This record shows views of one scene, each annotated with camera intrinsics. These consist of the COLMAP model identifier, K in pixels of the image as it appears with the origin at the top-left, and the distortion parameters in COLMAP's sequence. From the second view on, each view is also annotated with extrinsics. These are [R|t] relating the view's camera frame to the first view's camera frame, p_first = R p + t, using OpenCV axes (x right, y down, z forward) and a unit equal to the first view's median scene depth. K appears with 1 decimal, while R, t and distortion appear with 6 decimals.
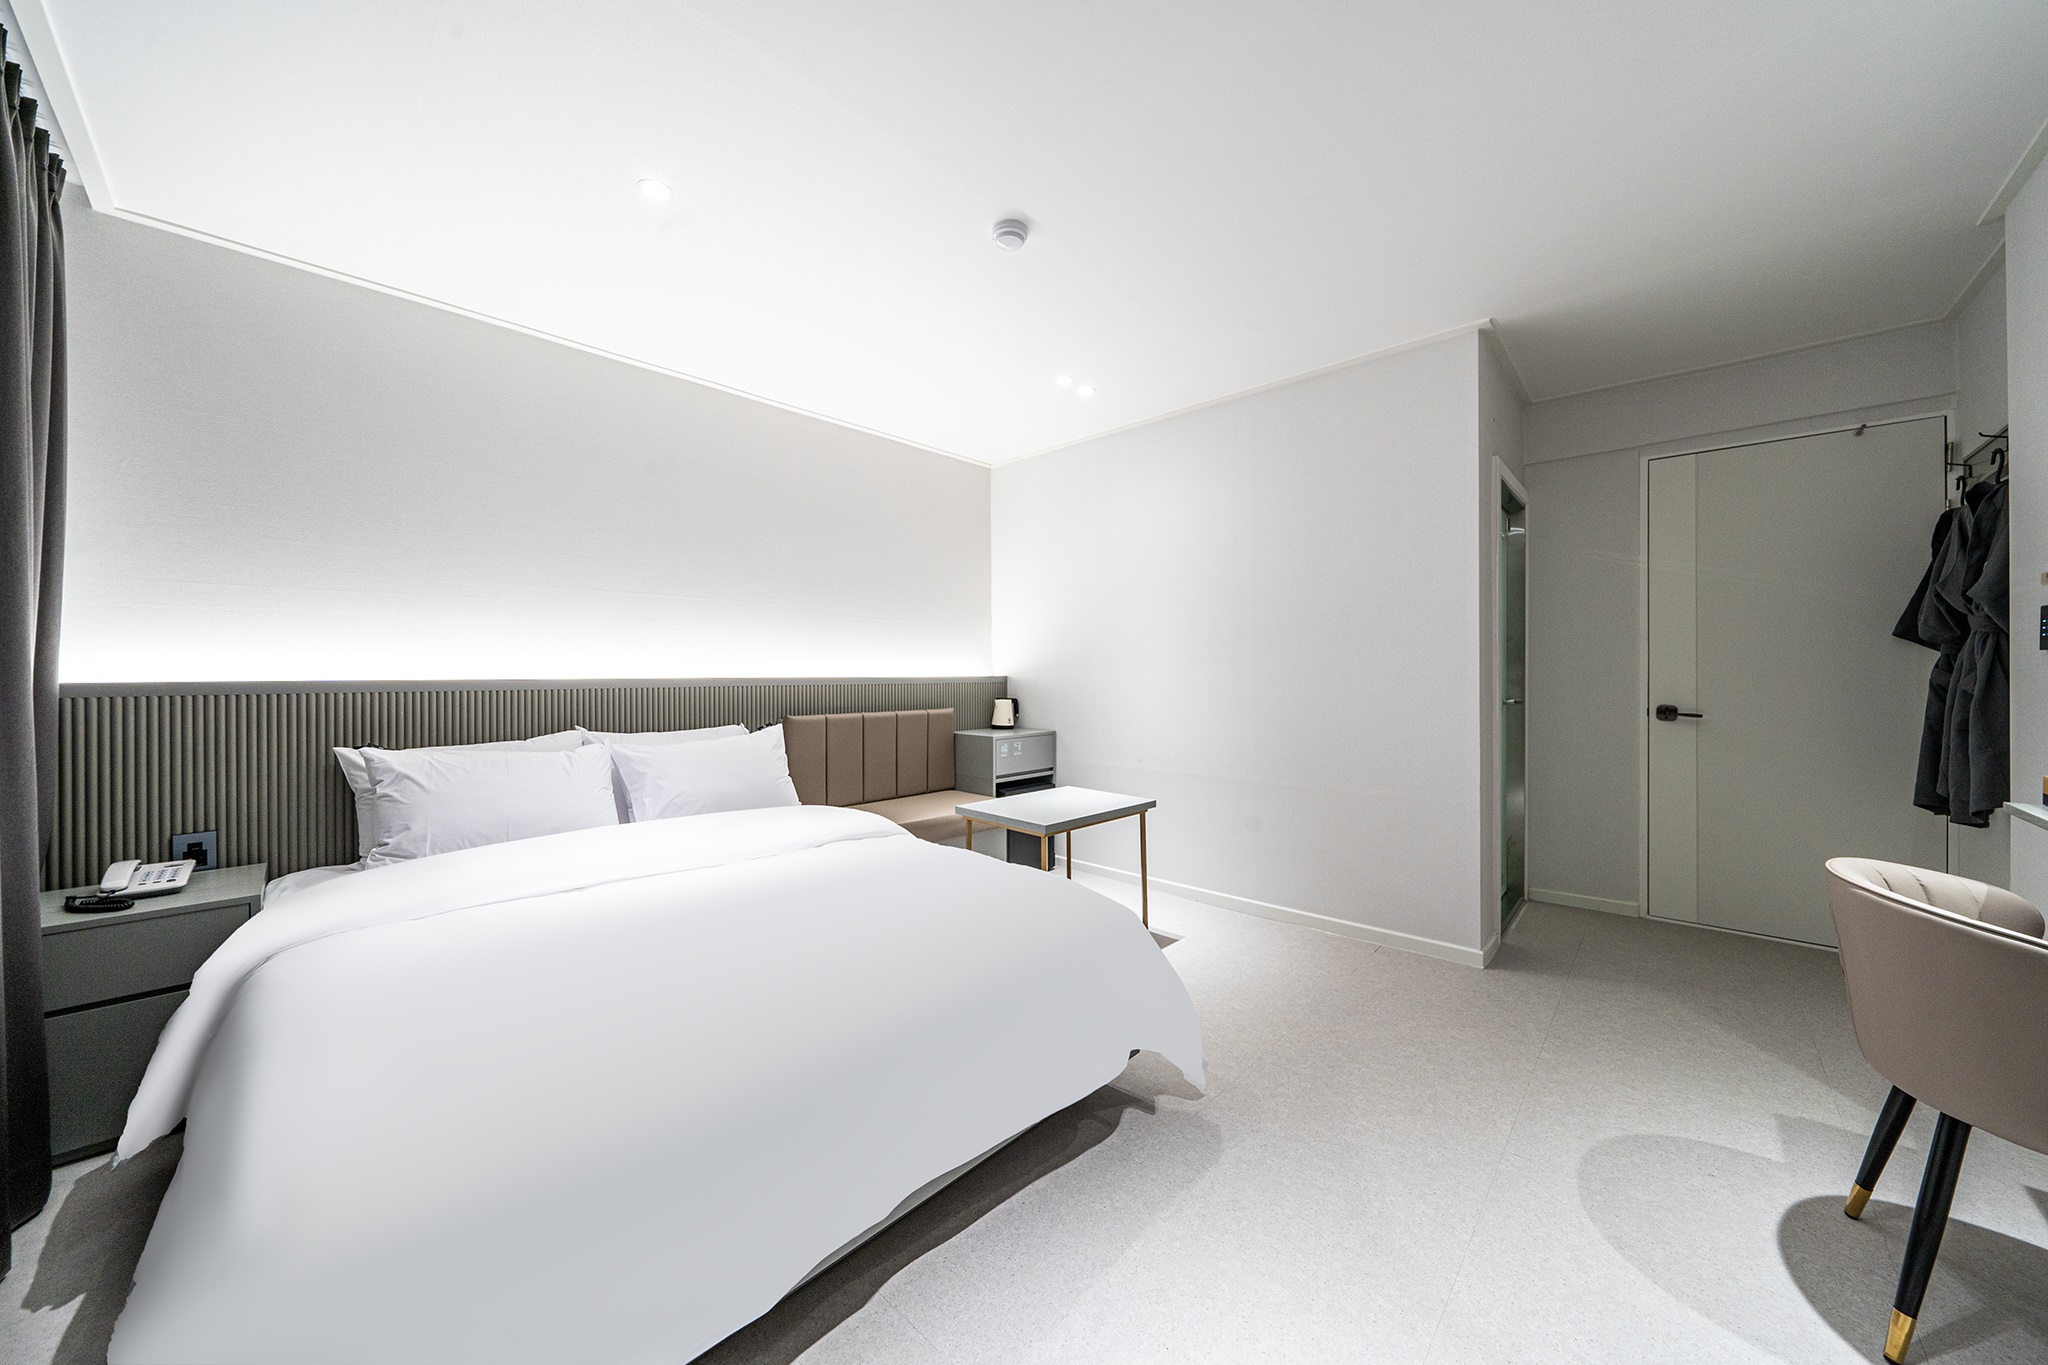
lens RADIAL K [[706.5, 0, 1036.9], [0, 706.5, 676.3], [0, 0, 1]] dist [-0.000145, -0.000019]
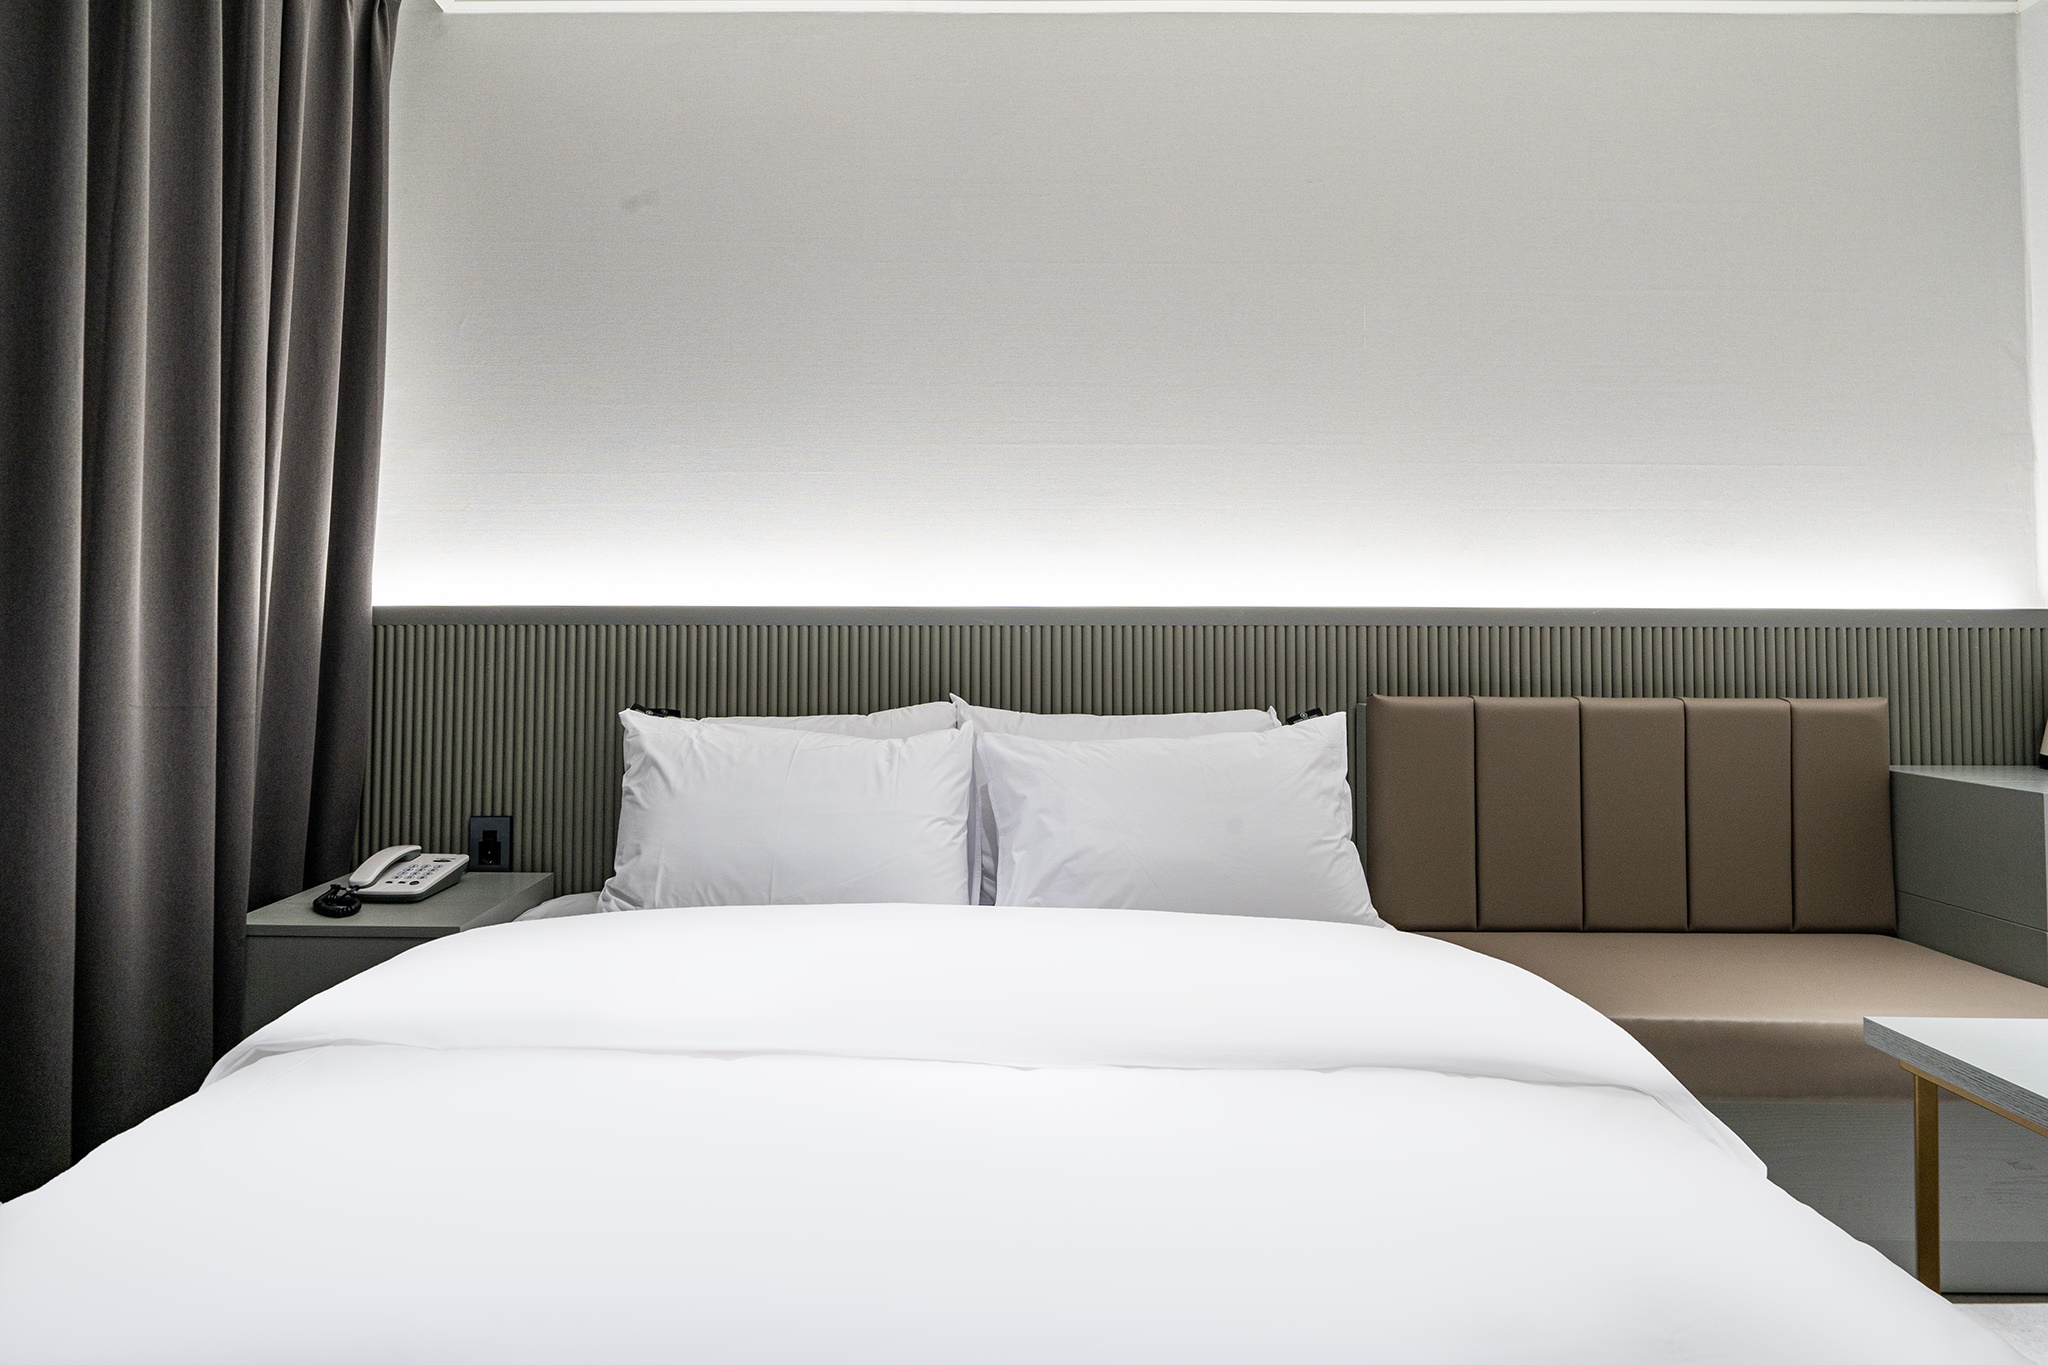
lens RADIAL K [[1212.8, 0, 982.2], [0, 1212.8, 560.7], [0, 0, 1]] dist [0.005512, 0.001074]
pose [[0.673754, -0.031574, -0.738281, 0.047126], [-0.006938, 0.998772, -0.049045, 0.015224], [0.738923, 0.038166, 0.672708, 0.411942]]
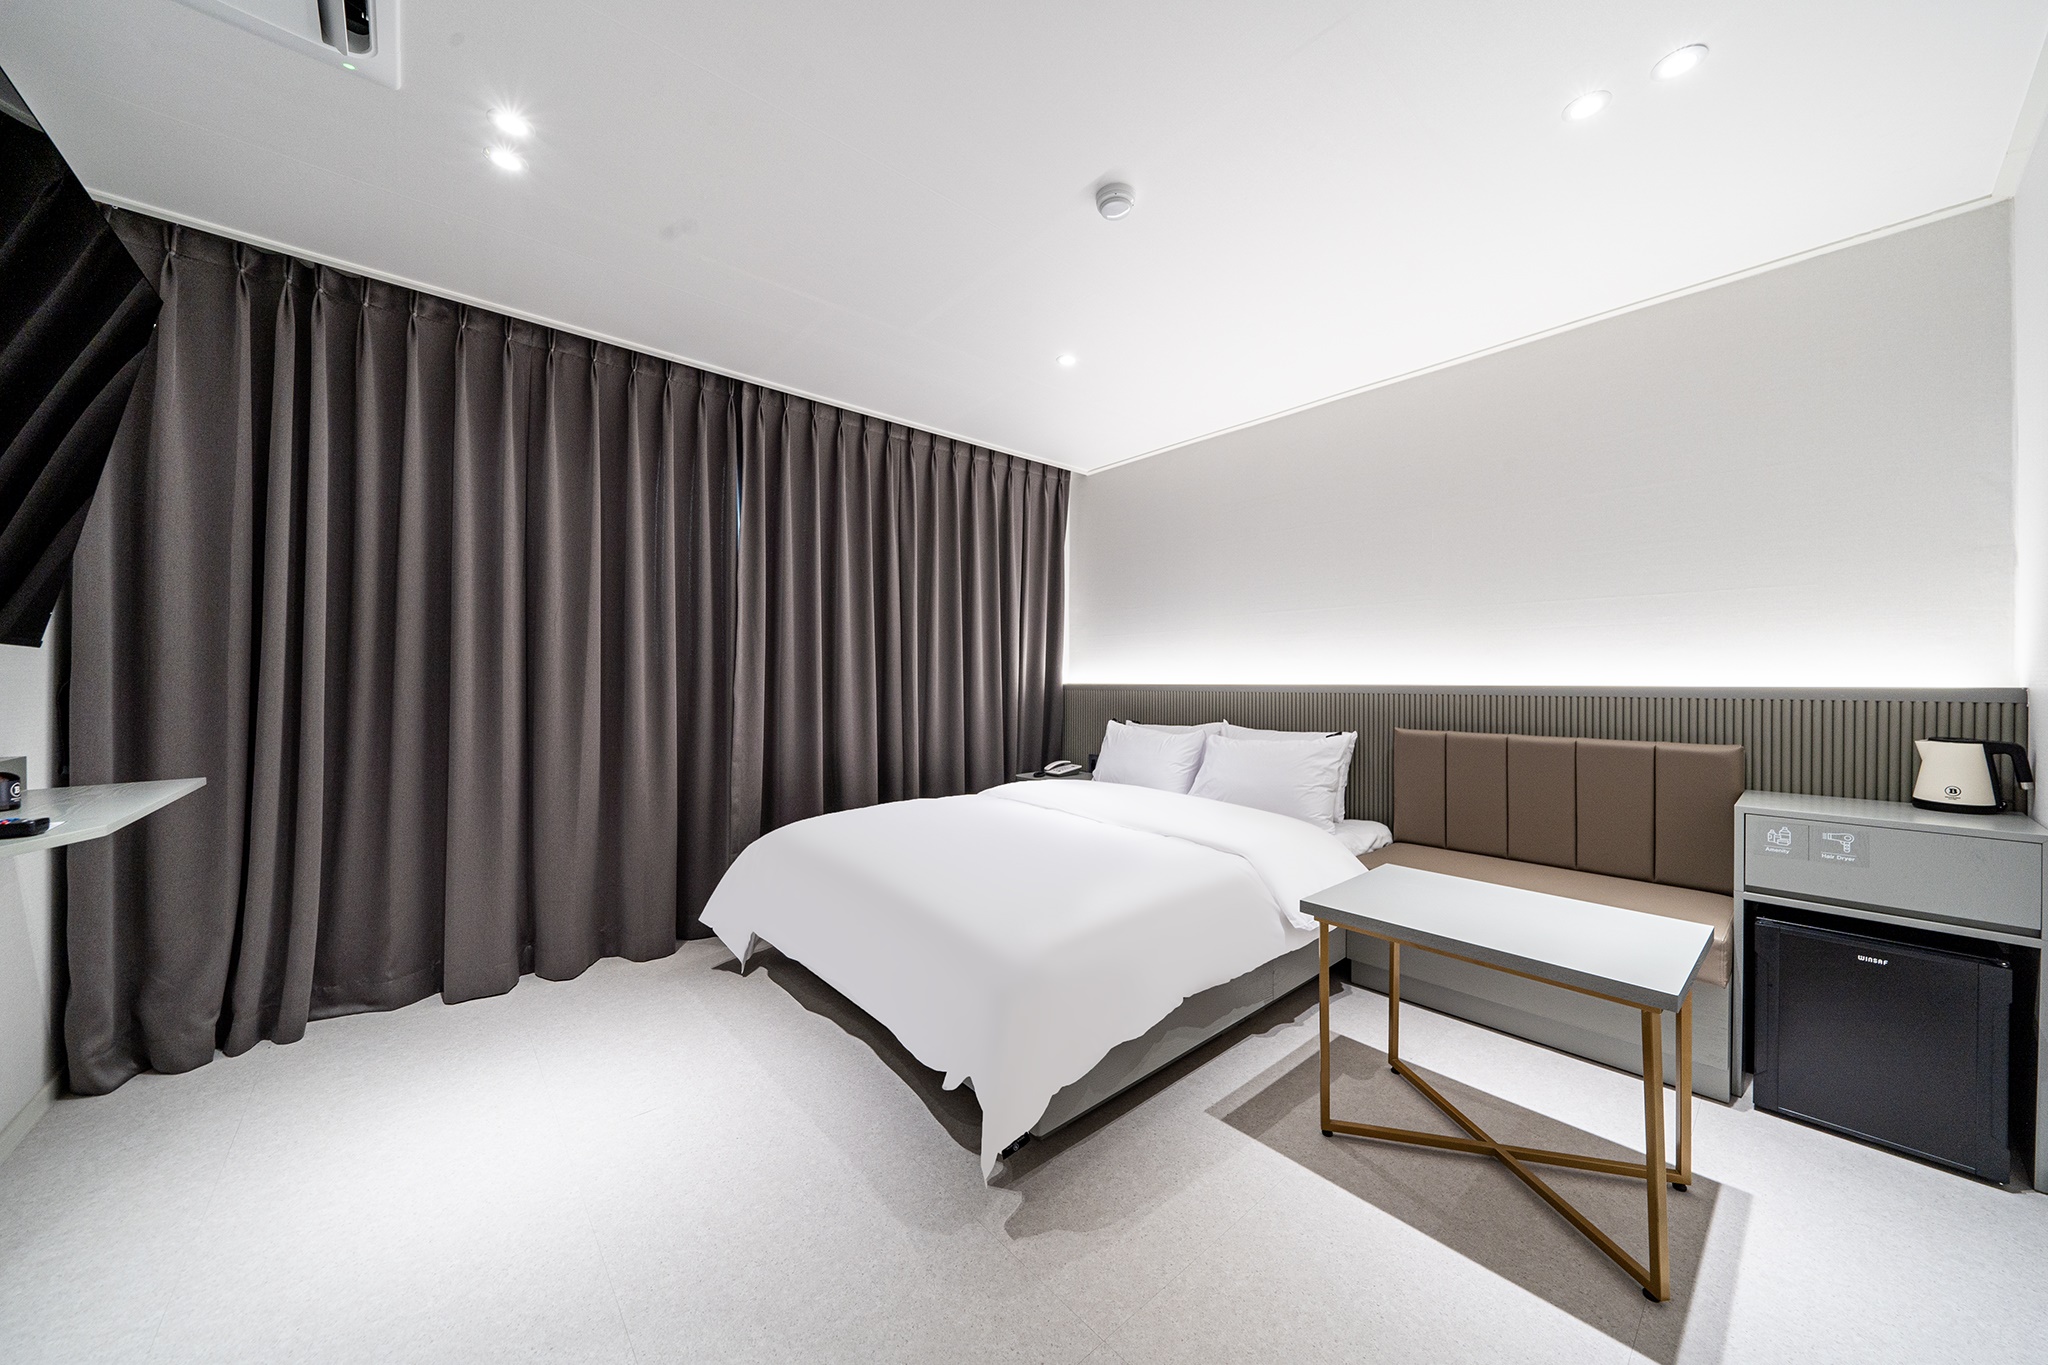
lens RADIAL K [[701.7, 0, 1024.0], [0, 701.7, 682.5], [0, 0, 1]] dist [0.000584, 0.000012]
pose [[-0.109534, 0.002099, -0.993981, 0.723133], [-0.005964, 0.999978, 0.002769, -0.000763], [0.993965, 0.006232, -0.109519, 0.805911]]
